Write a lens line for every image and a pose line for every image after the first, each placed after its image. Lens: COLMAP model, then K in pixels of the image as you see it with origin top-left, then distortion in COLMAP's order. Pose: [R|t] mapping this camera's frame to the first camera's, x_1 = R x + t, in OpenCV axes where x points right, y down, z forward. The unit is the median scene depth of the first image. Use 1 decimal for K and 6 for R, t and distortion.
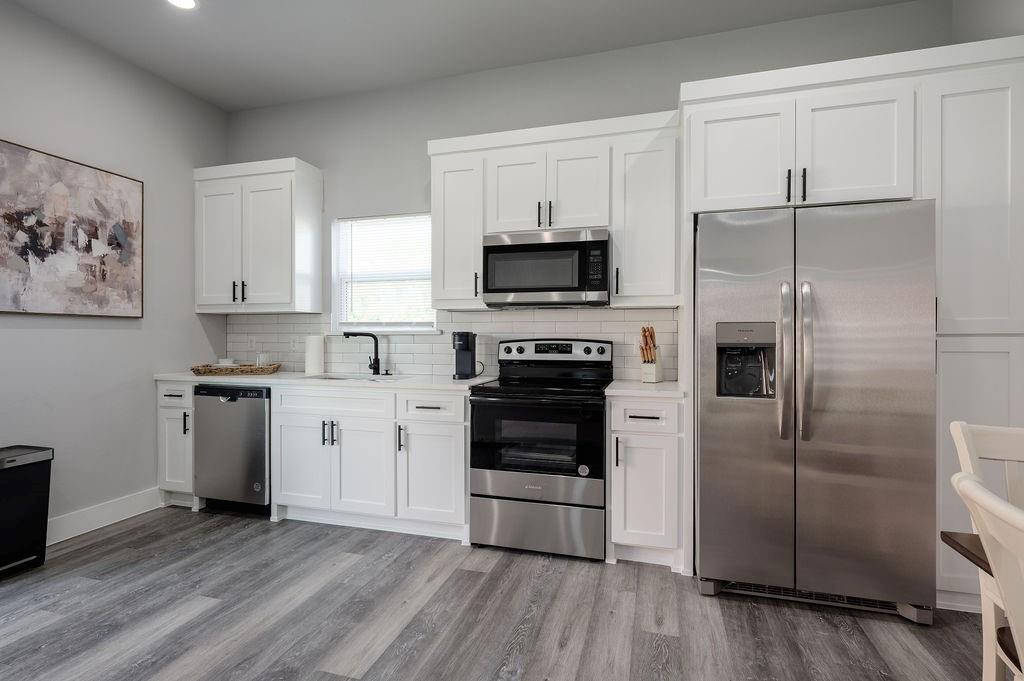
lens RADIAL K [[507.9, 0, 491.4], [0, 507.9, 342.4], [0, 0, 1]] dist [-0.001705, -0.000182]
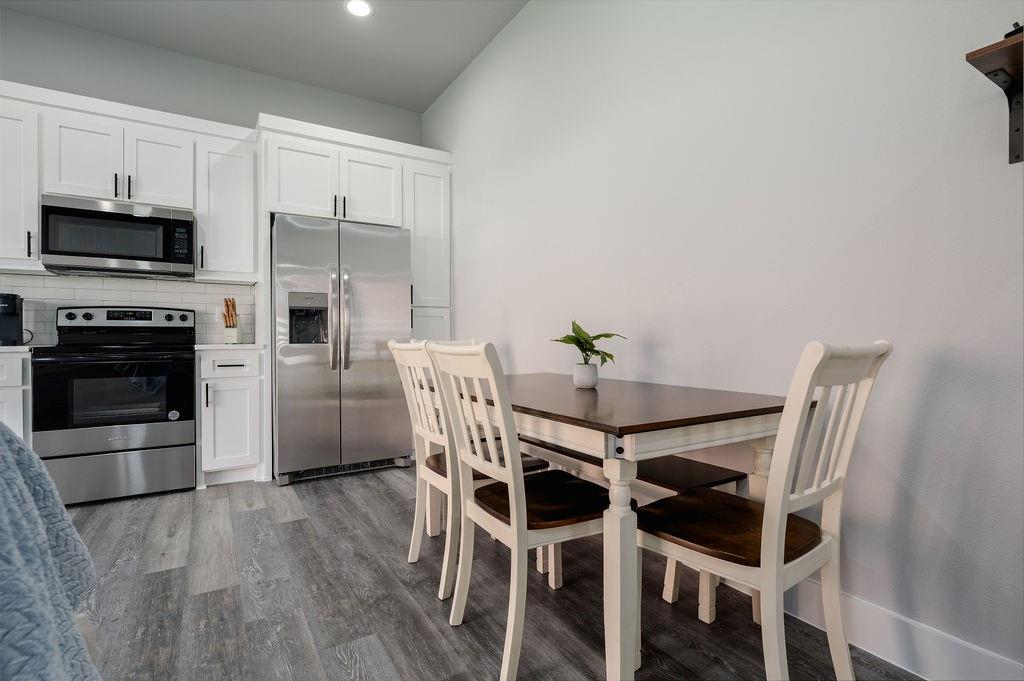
lens RADIAL K [[507.9, 0, 522.5], [0, 507.9, 331.7], [0, 0, 1]] dist [-0.001705, -0.000182]
pose [[0.641249, 0.004231, 0.767321, -0.176163], [0.014249, 0.999747, -0.017420, 0.082117], [-0.767201, 0.022104, 0.641026, -0.317866]]
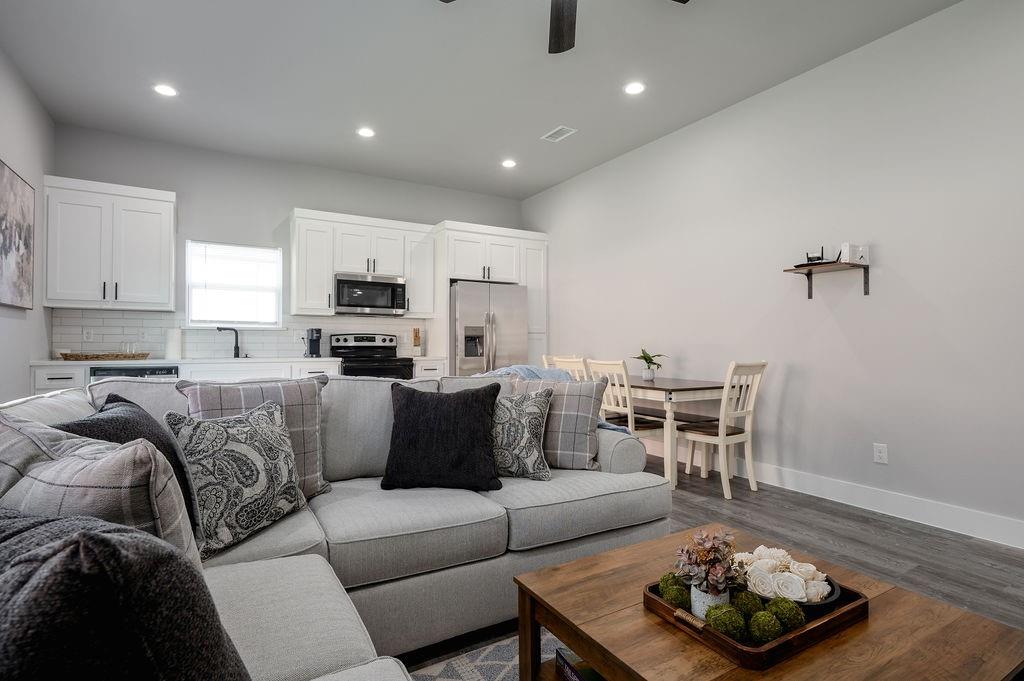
lens RADIAL K [[507.9, 0, 533.1], [0, 507.9, 329.9], [0, 0, 1]] dist [-0.001705, -0.000182]
pose [[0.650754, 0.021294, 0.758990, -0.911893], [0.009078, 0.999317, -0.035819, 0.052637], [-0.759234, 0.030199, 0.650117, -0.639816]]
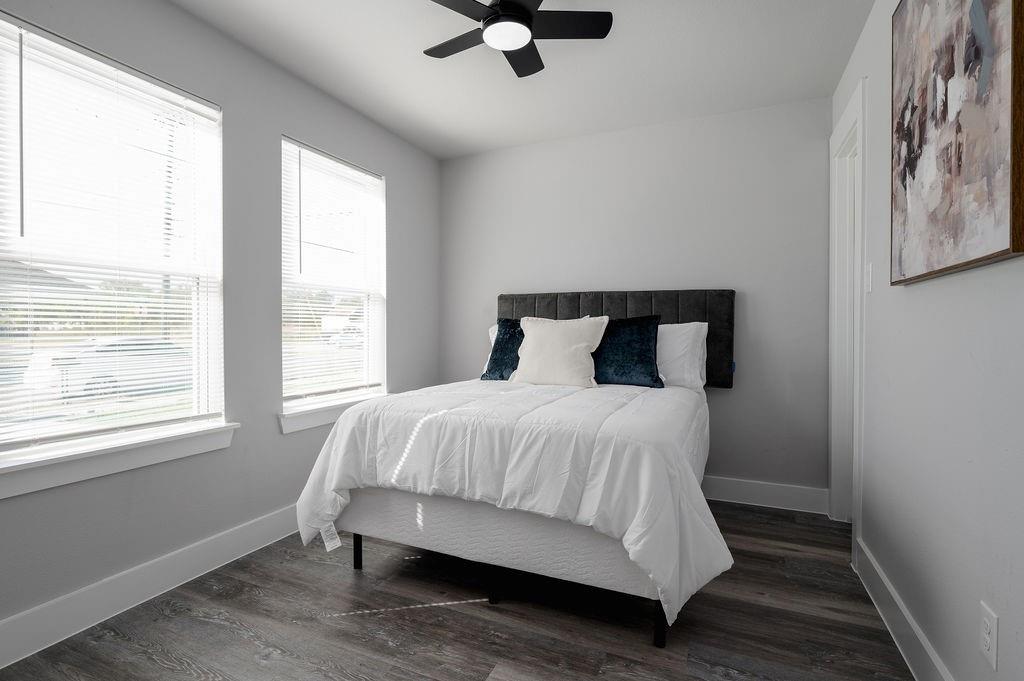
lens RADIAL K [[507.9, 0, 512.3], [0, 507.9, 338.7], [0, 0, 1]] dist [-0.001705, -0.000182]
pose [[-0.997546, -0.001311, 0.069998, -0.467782], [0.000327, 0.999727, 0.023383, -0.004280], [-0.070010, 0.023349, -0.997273, 1.465522]]
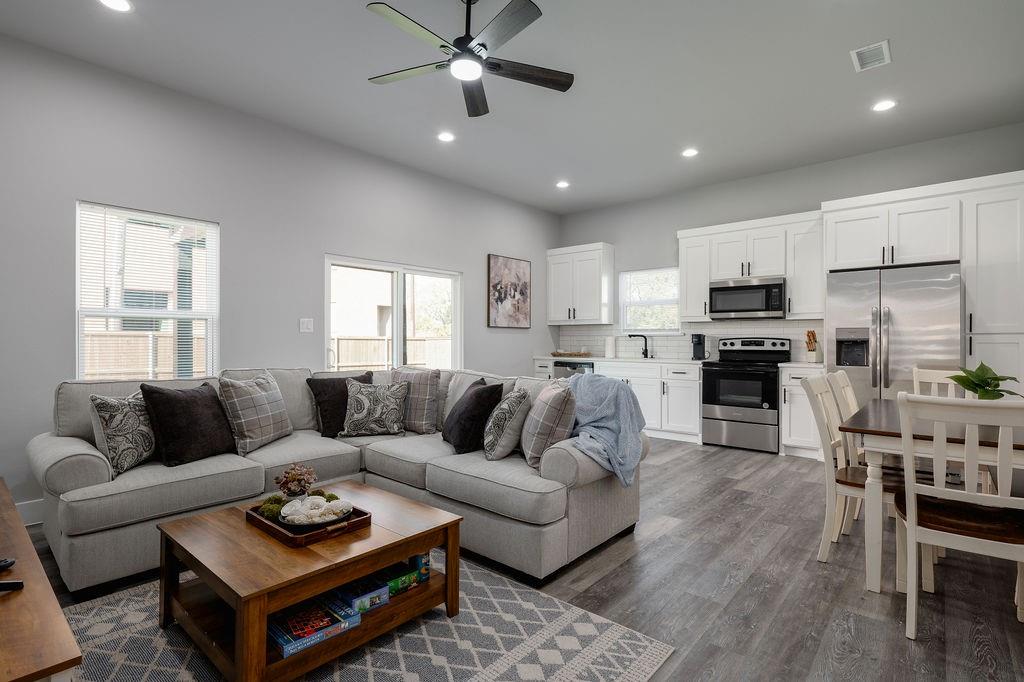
lens RADIAL K [[507.9, 0, 508.4], [0, 507.9, 337.9], [0, 0, 1]] dist [-0.001705, -0.000182]
pose [[0.925618, -0.002965, -0.378447, 0.005571], [-0.003462, 0.999861, -0.016303, 0.027537], [0.378443, 0.016401, 0.925479, -1.027881]]
